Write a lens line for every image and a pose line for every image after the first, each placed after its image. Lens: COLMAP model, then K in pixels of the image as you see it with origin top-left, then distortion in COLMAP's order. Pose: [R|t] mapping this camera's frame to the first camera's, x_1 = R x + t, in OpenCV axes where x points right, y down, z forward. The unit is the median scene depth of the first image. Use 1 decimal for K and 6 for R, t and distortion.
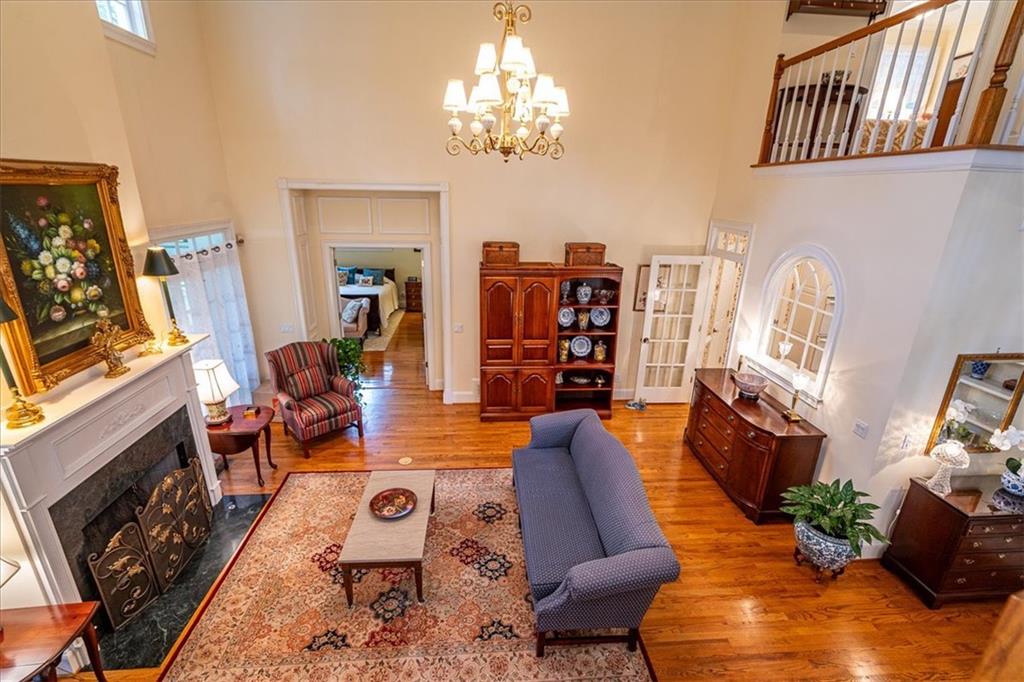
lens RADIAL K [[466.4, 0, 501.0], [0, 466.4, 341.9], [0, 0, 1]] dist [-0.002634, 0.000005]
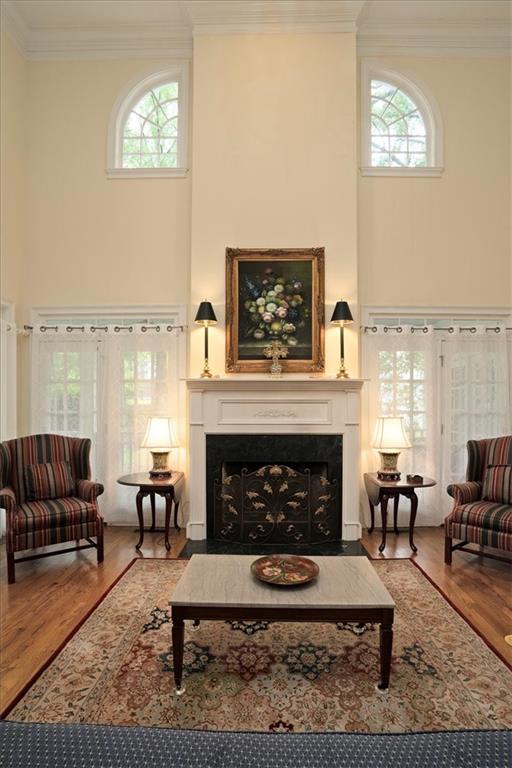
lens RADIAL K [[383.0, 0, 271.8], [0, 383.0, 404.6], [0, 0, 1]] dist [-0.042496, 0.000636]
pose [[-0.064890, -0.013090, -0.997807, 0.380630], [-0.317710, 0.948152, 0.008223, 0.139970], [0.945965, 0.317547, -0.065684, 1.105672]]
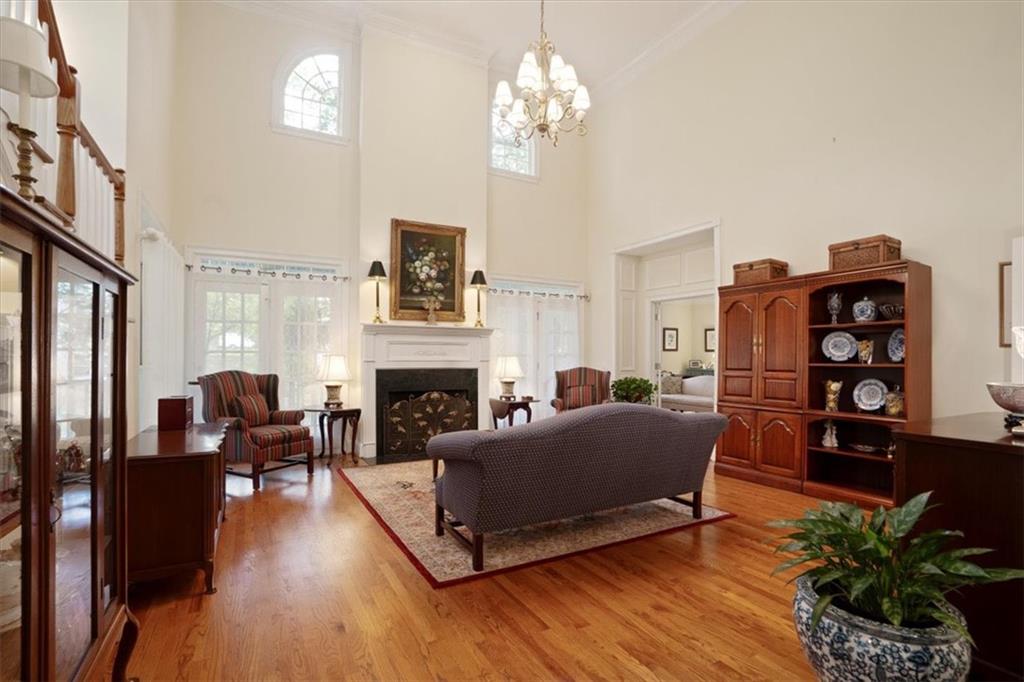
lens RADIAL K [[477.7, 0, 501.1], [0, 477.7, 340.2], [0, 0, 1]] dist [-0.025560, 0.000742]
pose [[0.414134, -0.037986, -0.909423, 1.064453], [-0.286810, 0.942785, -0.169988, 0.375822], [0.863848, 0.331229, 0.379545, 0.533794]]
